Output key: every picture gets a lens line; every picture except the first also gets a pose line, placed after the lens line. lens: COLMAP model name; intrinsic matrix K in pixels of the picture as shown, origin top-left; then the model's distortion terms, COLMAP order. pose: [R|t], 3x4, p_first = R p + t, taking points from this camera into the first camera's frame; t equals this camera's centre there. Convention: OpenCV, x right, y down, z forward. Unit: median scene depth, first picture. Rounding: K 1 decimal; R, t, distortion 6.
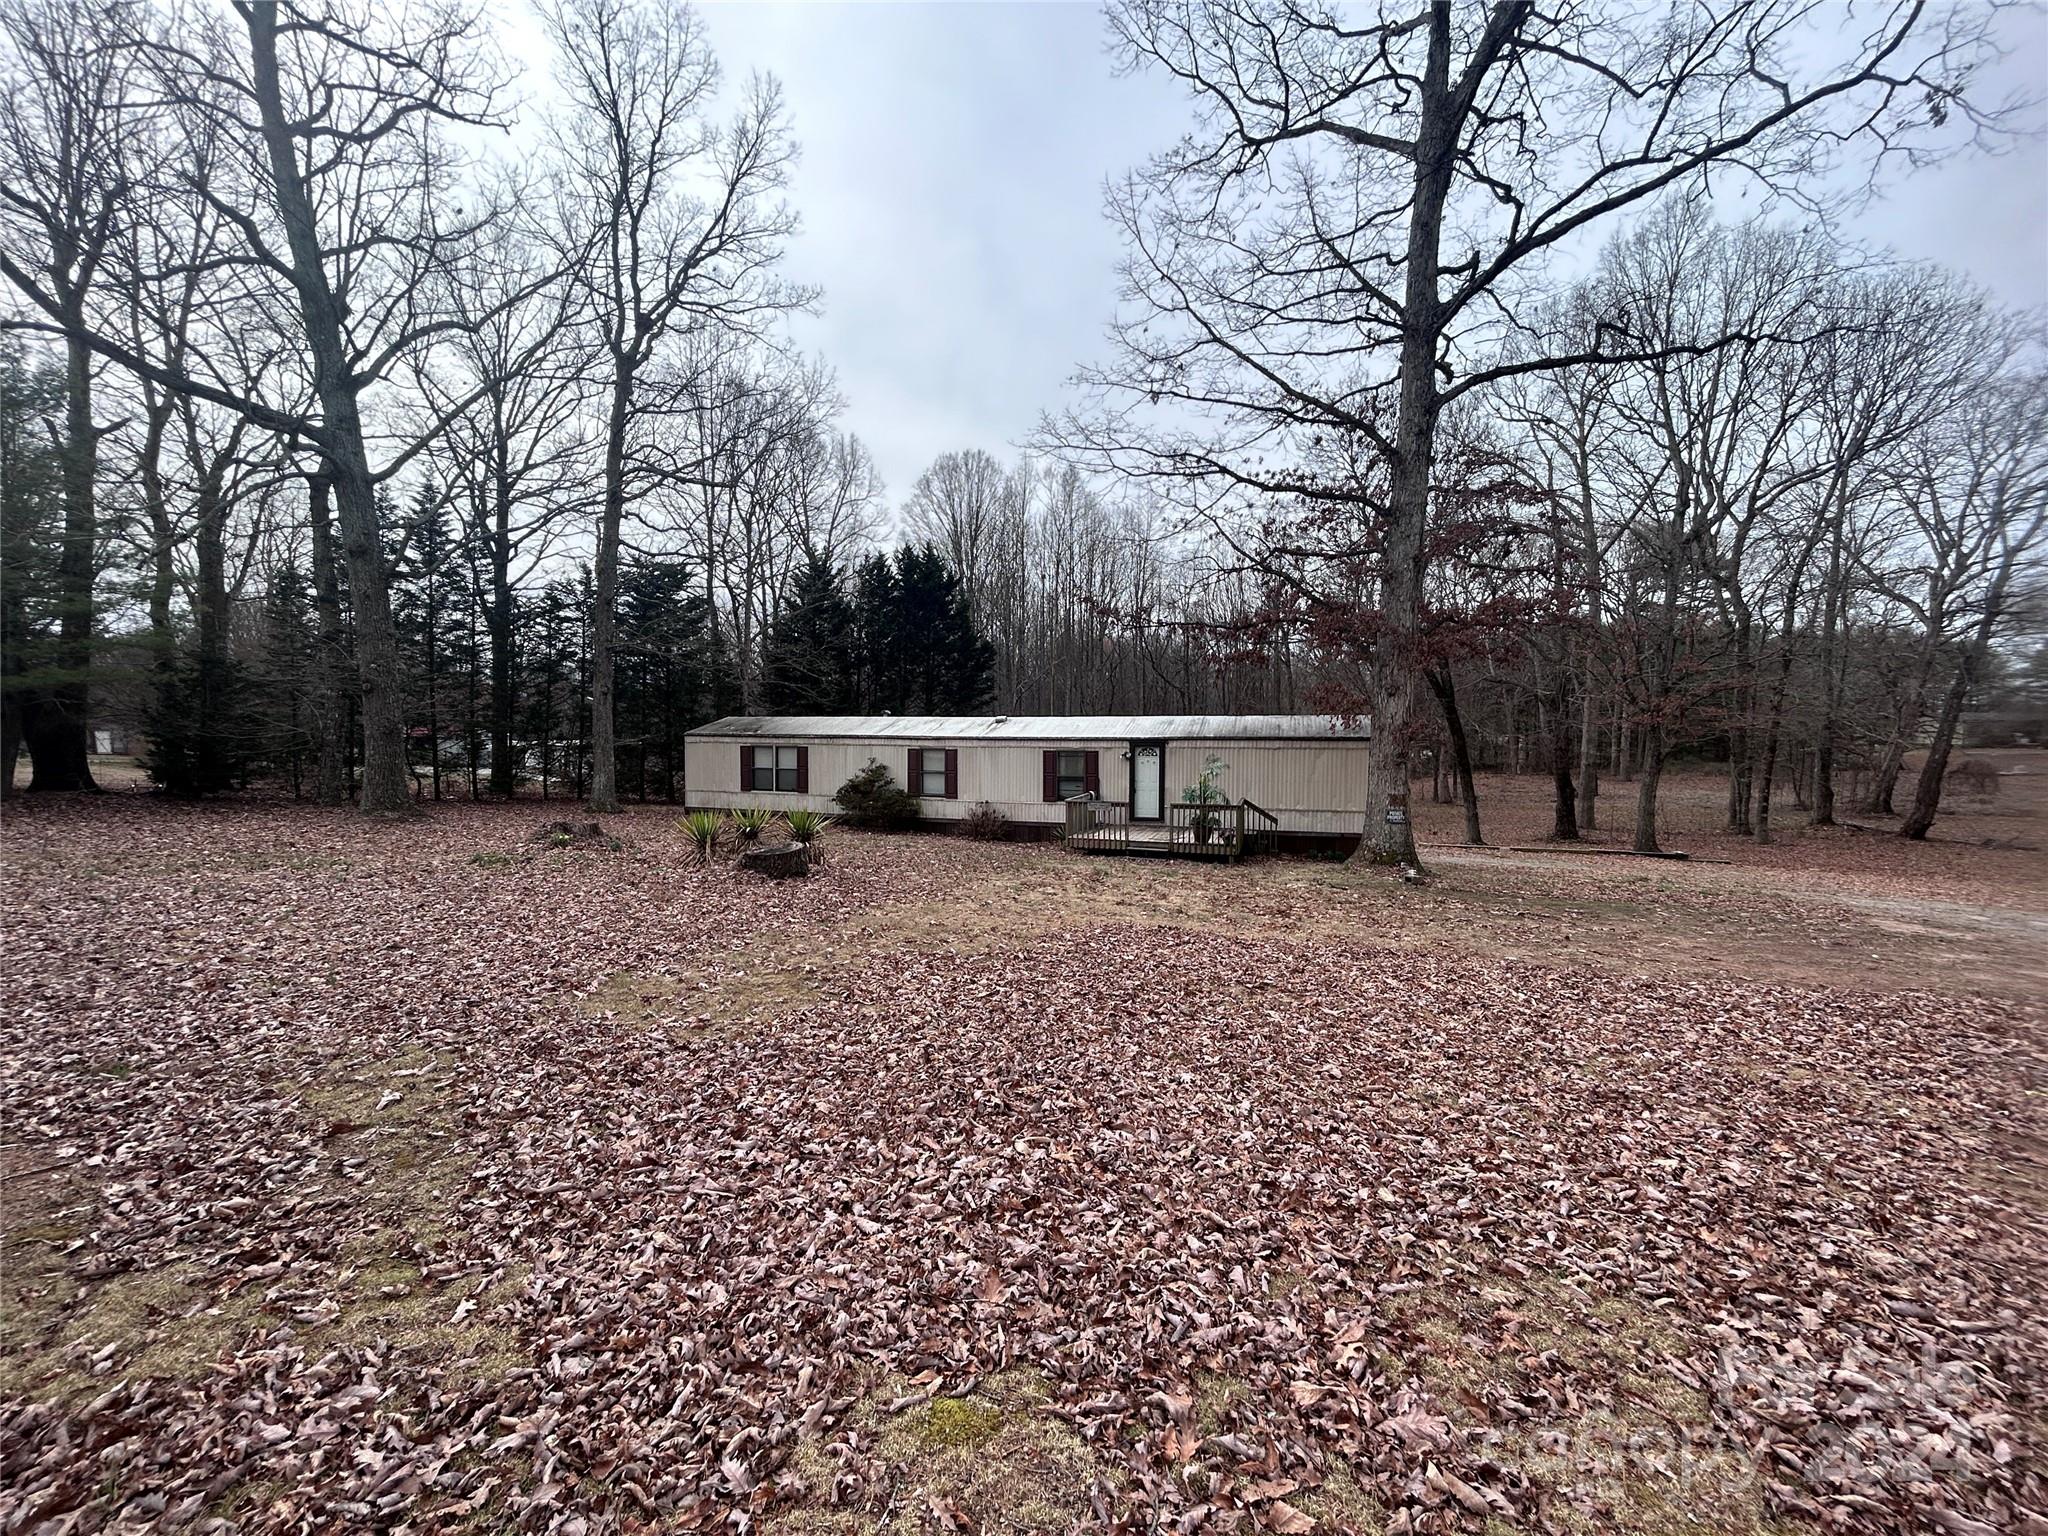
lens RADIAL K [[824.1, 0, 1029.9], [0, 824.1, 786.2], [0, 0, 1]] dist [-0.001659, -0.000084]
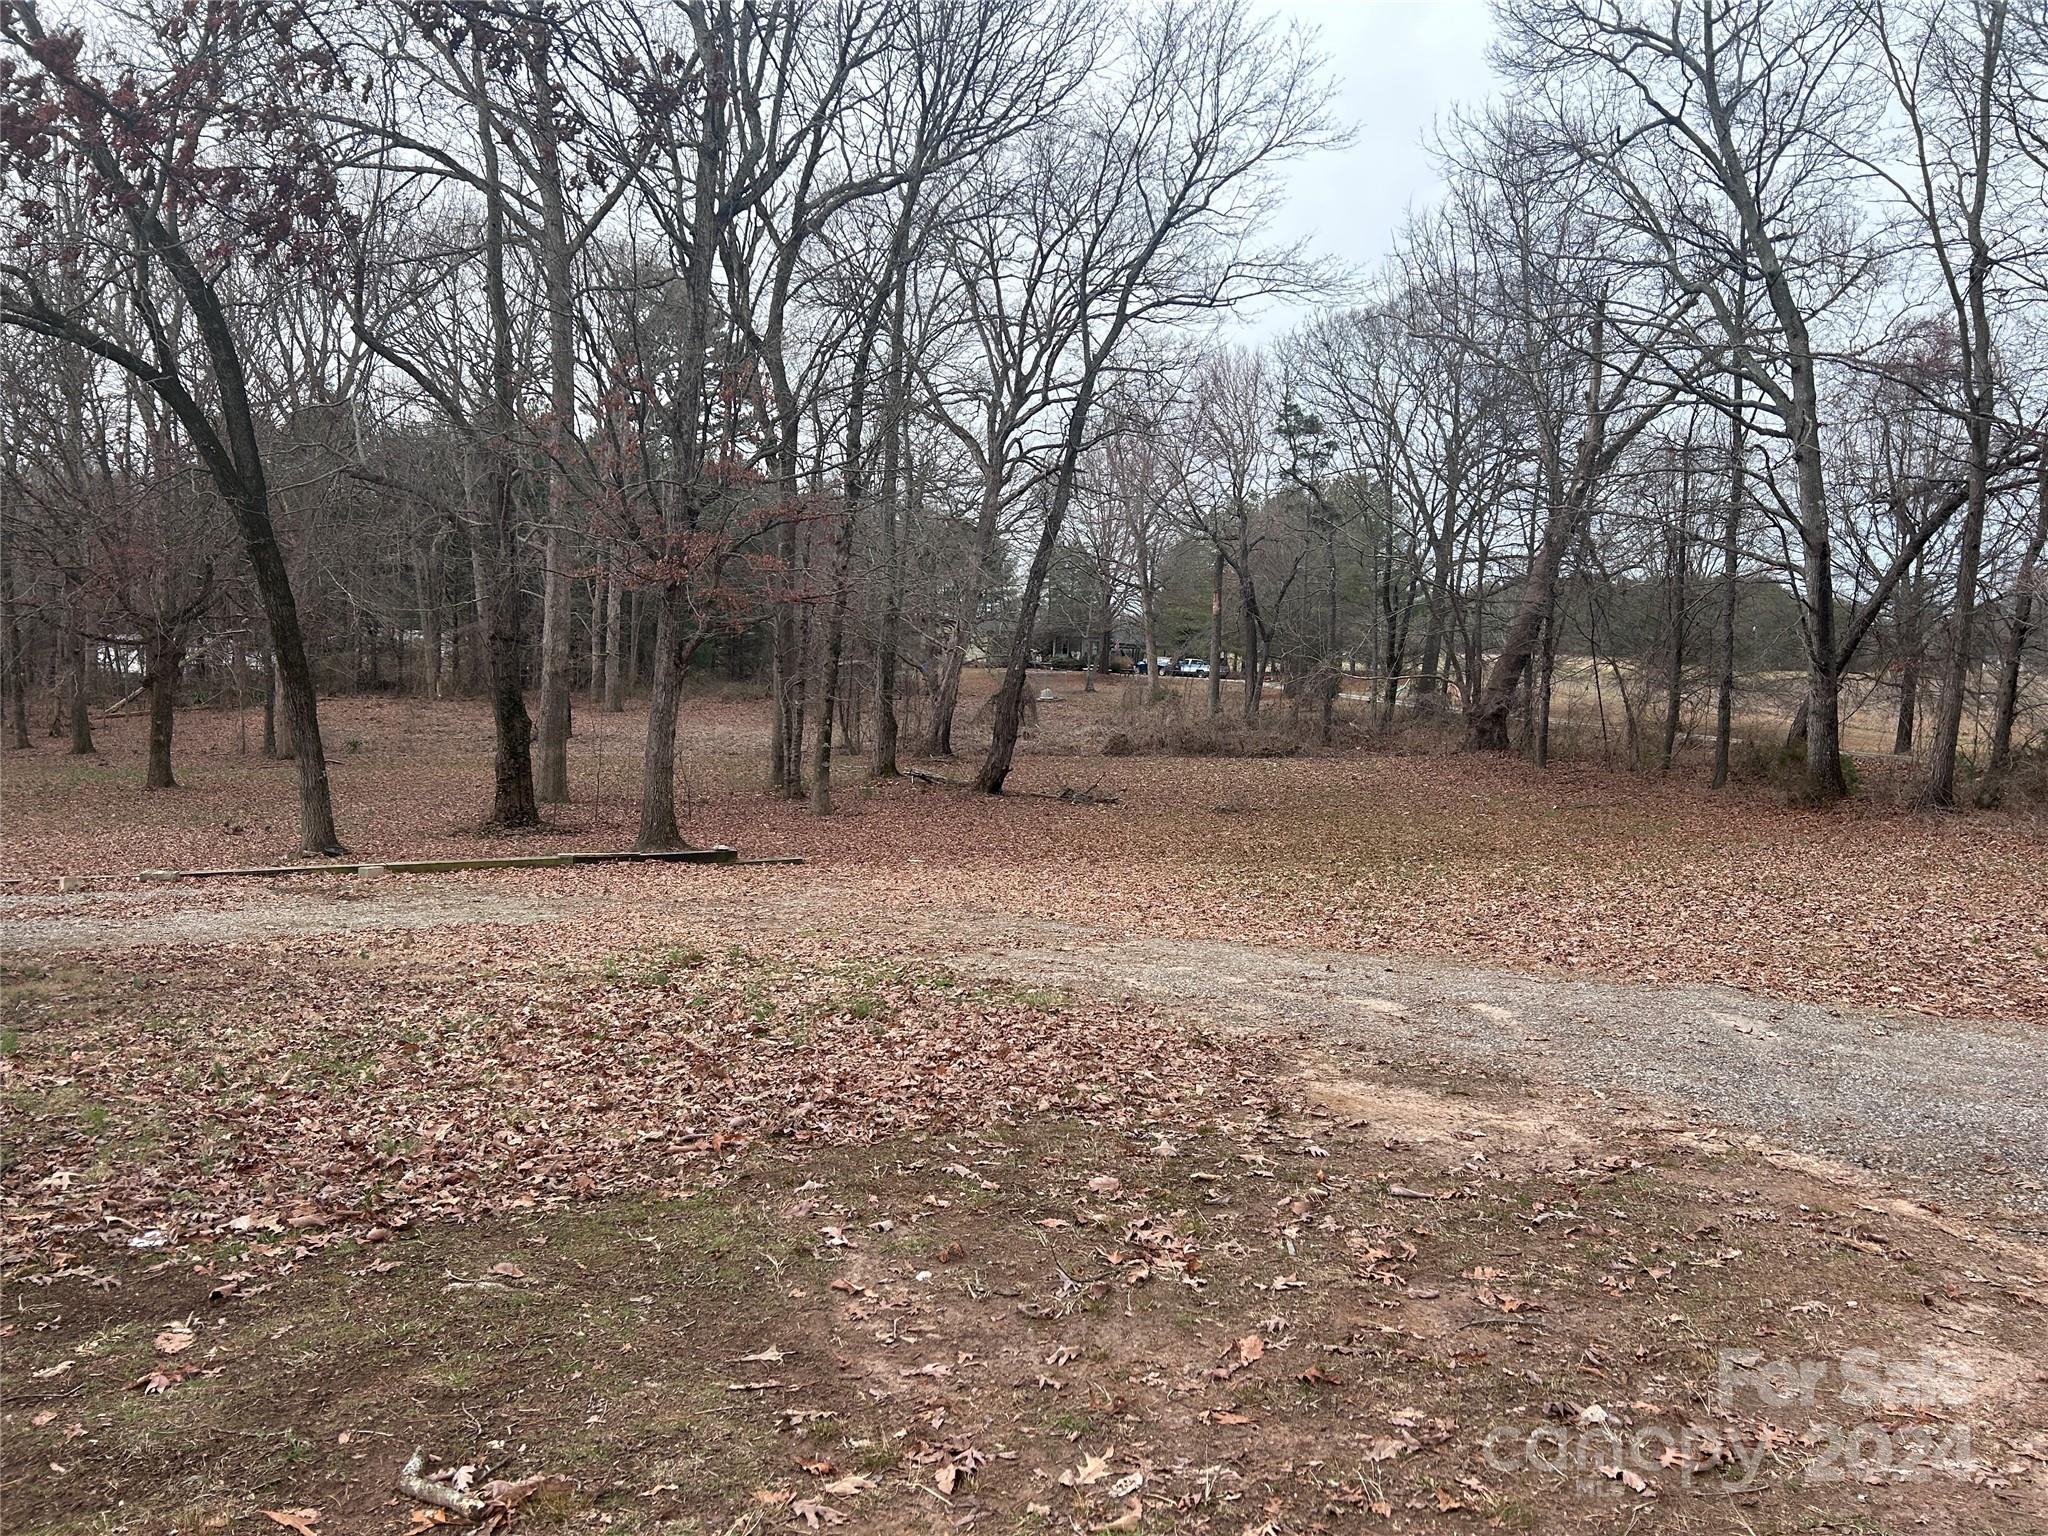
lens RADIAL K [[1540.4, 0, 1025.4], [0, 1540.4, 765.7], [0, 0, 1]] dist [0.049138, -0.045886]
pose [[0.629903, -0.030811, 0.776062, 0.099372], [0.009657, 0.999446, 0.031842, 0.002150], [-0.776614, -0.012563, 0.629852, 0.144461]]
